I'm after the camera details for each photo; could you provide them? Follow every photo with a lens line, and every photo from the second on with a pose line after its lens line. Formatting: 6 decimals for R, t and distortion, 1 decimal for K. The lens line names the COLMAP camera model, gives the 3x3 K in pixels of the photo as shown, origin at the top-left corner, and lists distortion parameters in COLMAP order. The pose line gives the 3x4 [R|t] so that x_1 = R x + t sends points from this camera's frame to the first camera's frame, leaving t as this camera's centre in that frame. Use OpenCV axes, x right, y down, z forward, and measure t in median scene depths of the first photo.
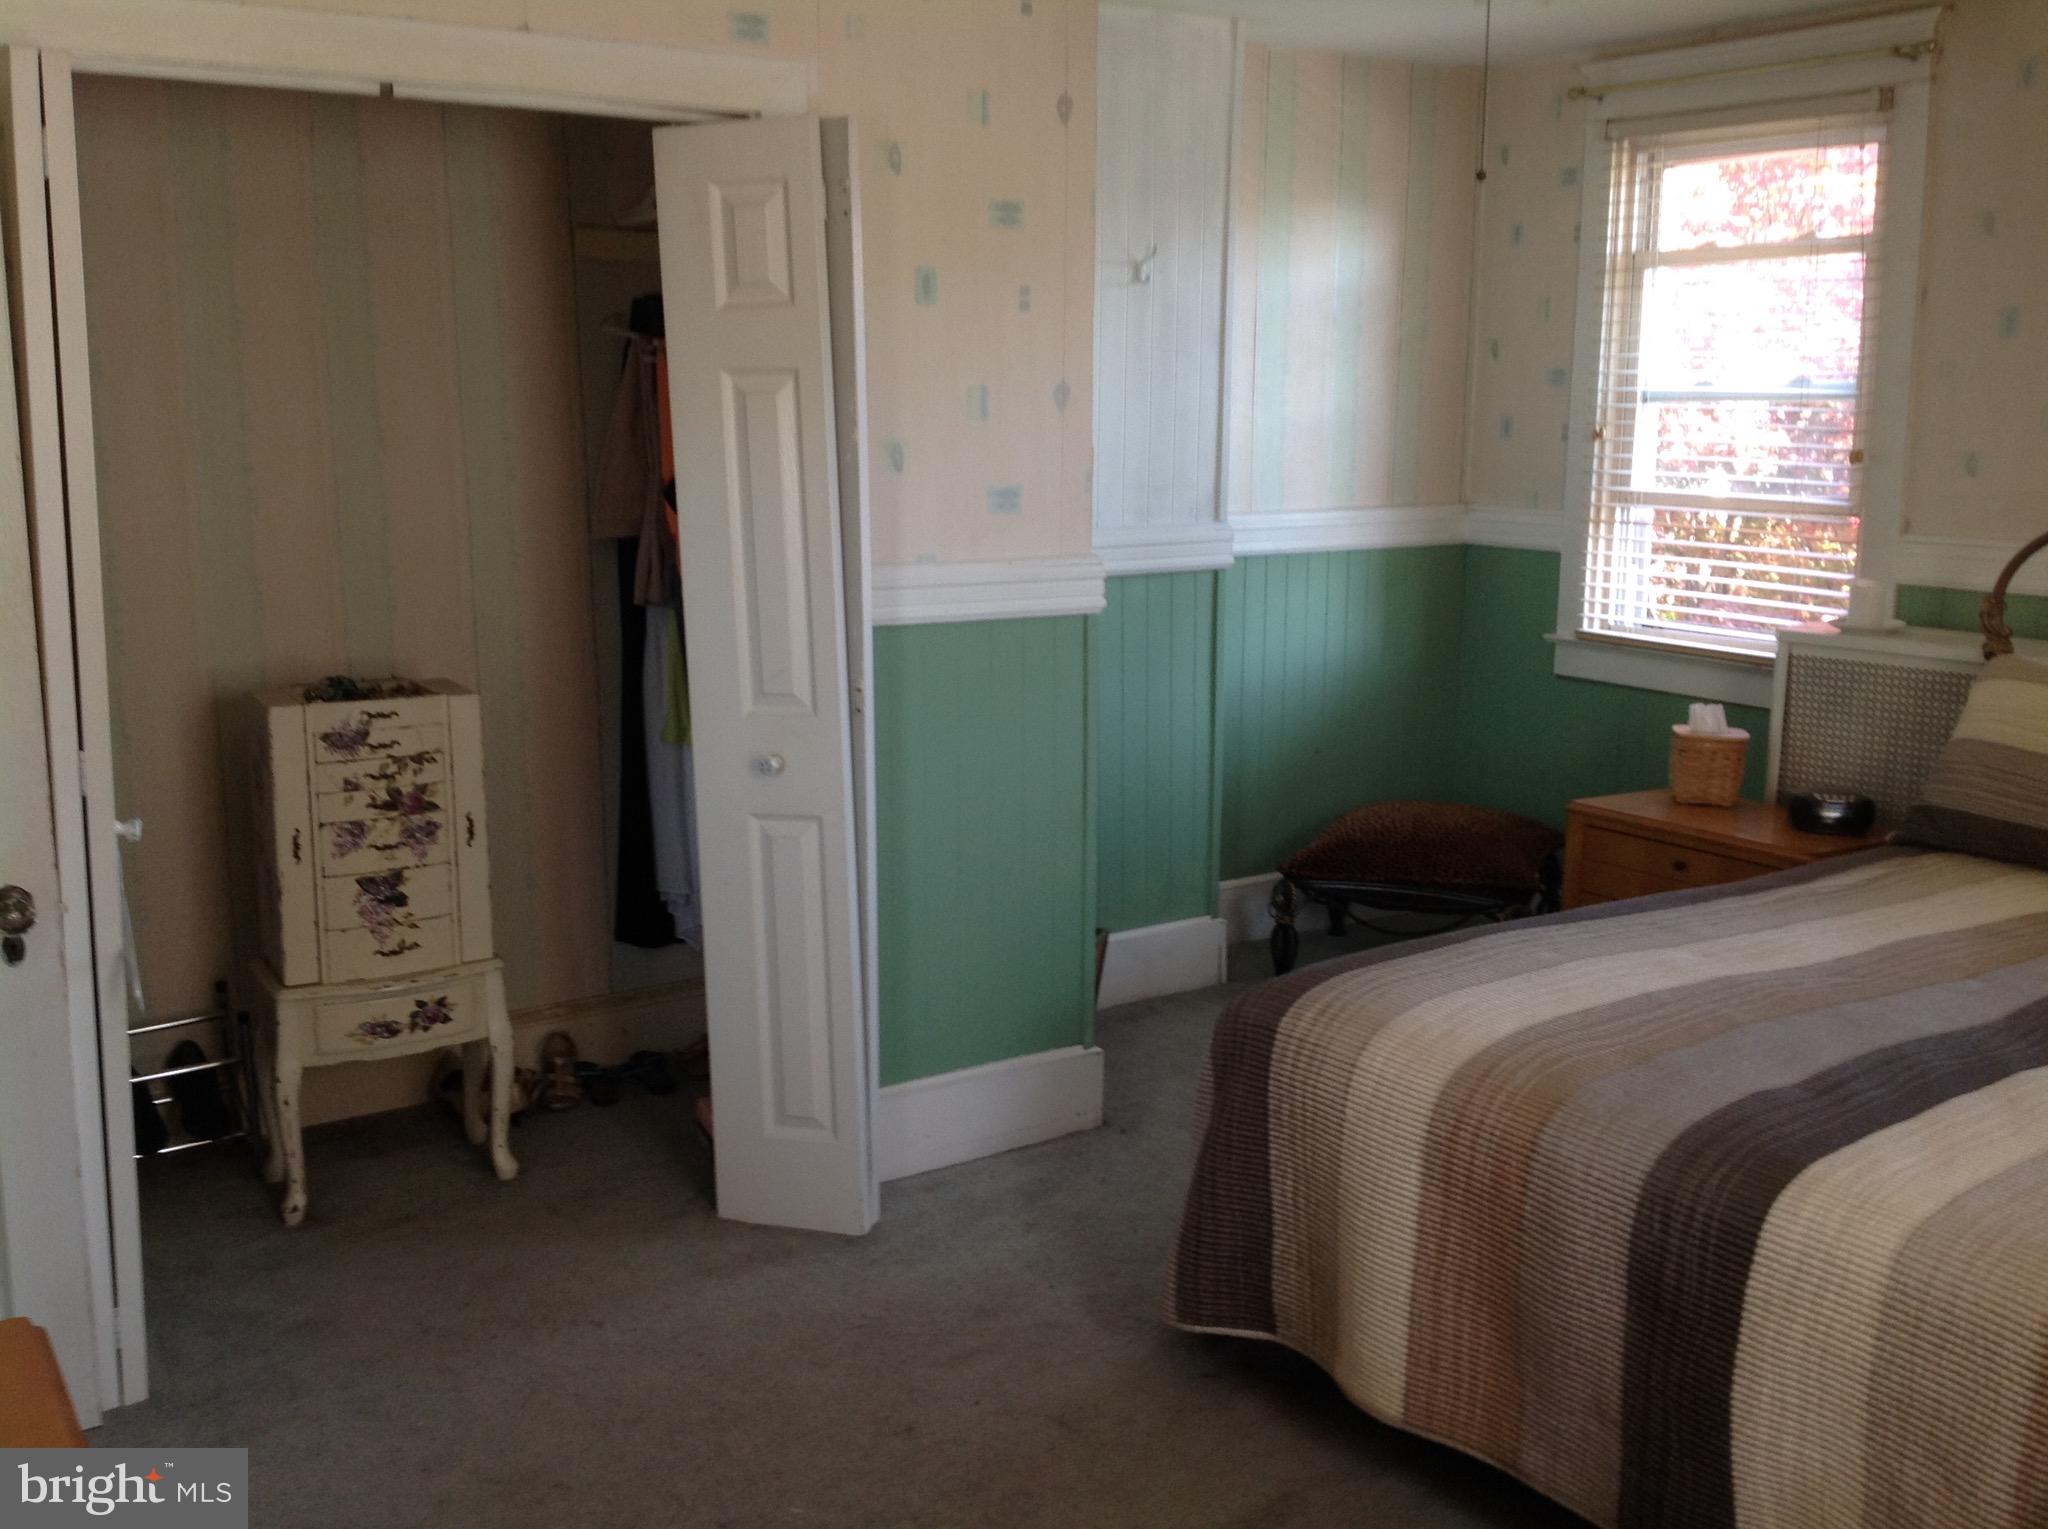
lens RADIAL K [[1910.5, 0, 1024.0], [0, 1910.5, 764.5], [0, 0, 1]] dist [0.206101, -0.440791]
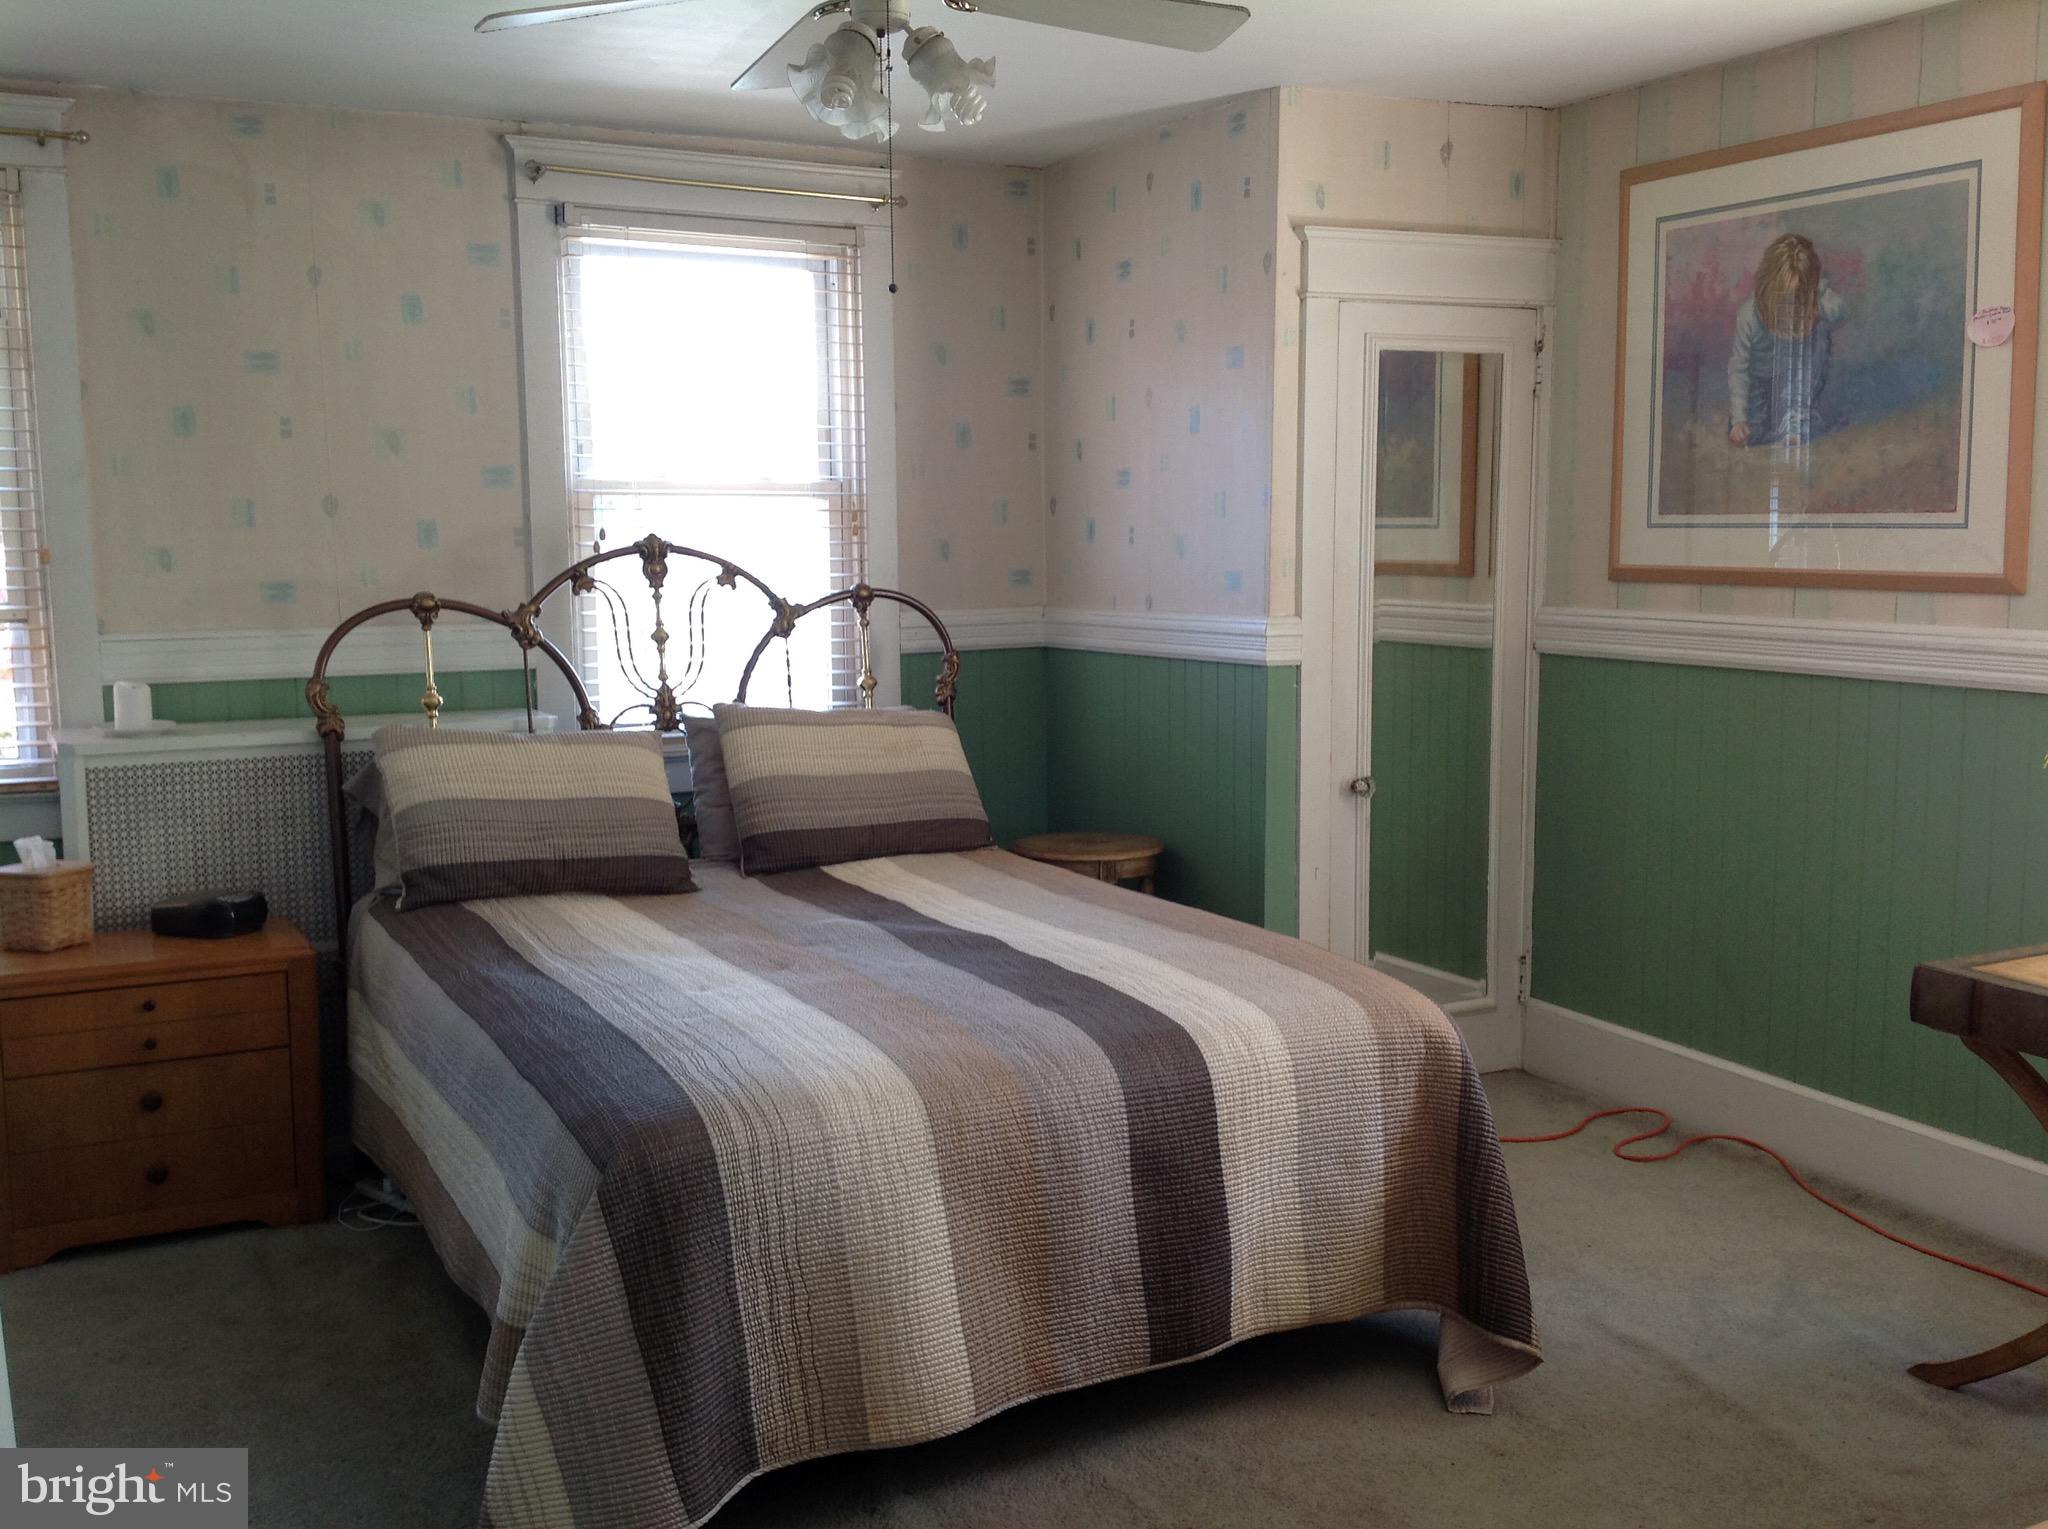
lens RADIAL K [[1939.4, 0, 1024.0], [0, 1939.4, 764.5], [0, 0, 1]] dist [0.179746, -0.427279]
pose [[0.113910, -0.132814, 0.984574, -0.618511], [0.188680, 0.975880, 0.109812, -0.098940], [-0.975410, 0.173260, 0.136222, 0.566087]]
